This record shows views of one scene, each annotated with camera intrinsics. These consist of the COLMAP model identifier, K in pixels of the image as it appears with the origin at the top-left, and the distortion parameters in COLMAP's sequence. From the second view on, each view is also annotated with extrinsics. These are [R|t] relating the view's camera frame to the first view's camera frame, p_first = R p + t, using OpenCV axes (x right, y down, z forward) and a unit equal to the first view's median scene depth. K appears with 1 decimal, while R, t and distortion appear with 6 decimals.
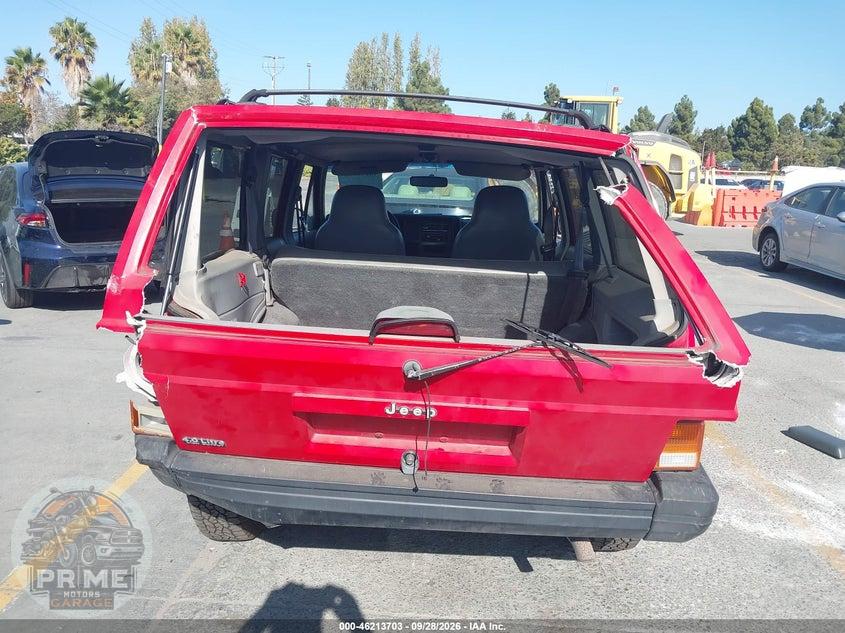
lens RADIAL K [[667.3, 0, 422.5], [0, 667.3, 316.5], [0, 0, 1]] dist [-0.002877, 0.001662]
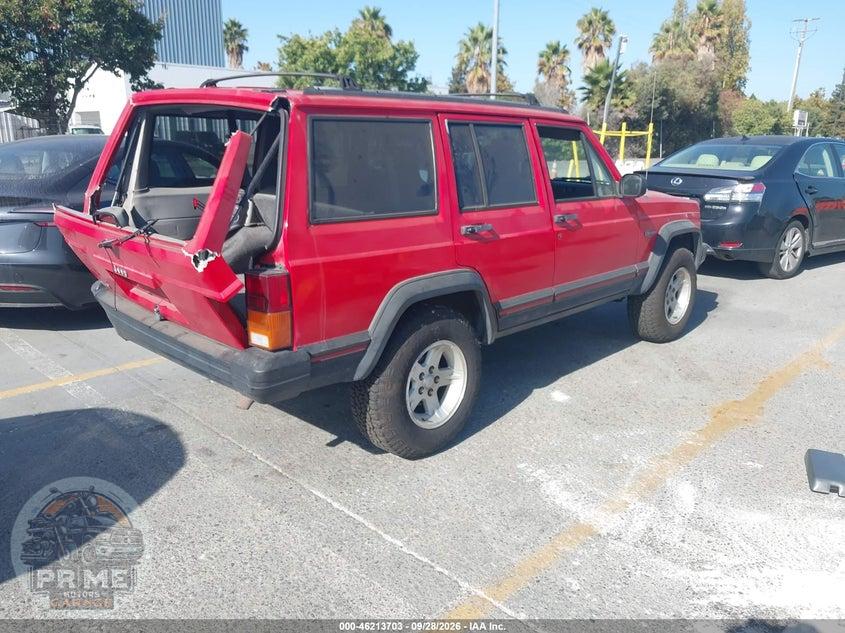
lens RADIAL K [[667.3, 0, 422.5], [0, 667.3, 316.5], [0, 0, 1]] dist [-0.002877, 0.001662]
pose [[0.752584, 0.148356, -0.641567, 1.248167], [-0.129584, 0.988605, 0.076597, 0.022234], [0.645620, 0.025491, 0.763233, 0.162026]]
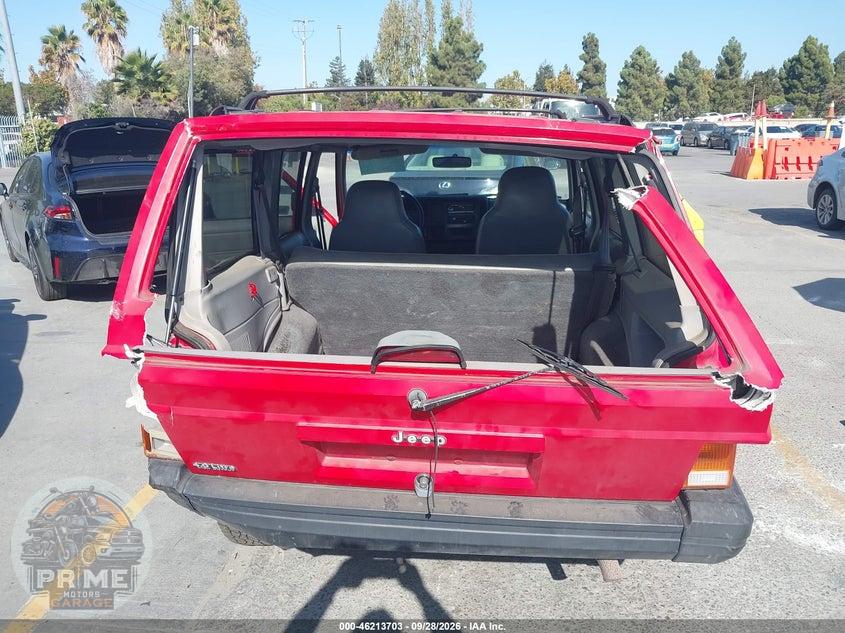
lens RADIAL K [[671.2, 0, 424.3], [0, 671.2, 313.1], [0, 0, 1]] dist [0.010463, -0.018017]
pose [[0.997665, -0.031701, -0.060488, 0.044781], [0.034696, 0.998189, 0.049133, -0.071364], [0.058821, -0.051117, 0.996959, 0.040666]]
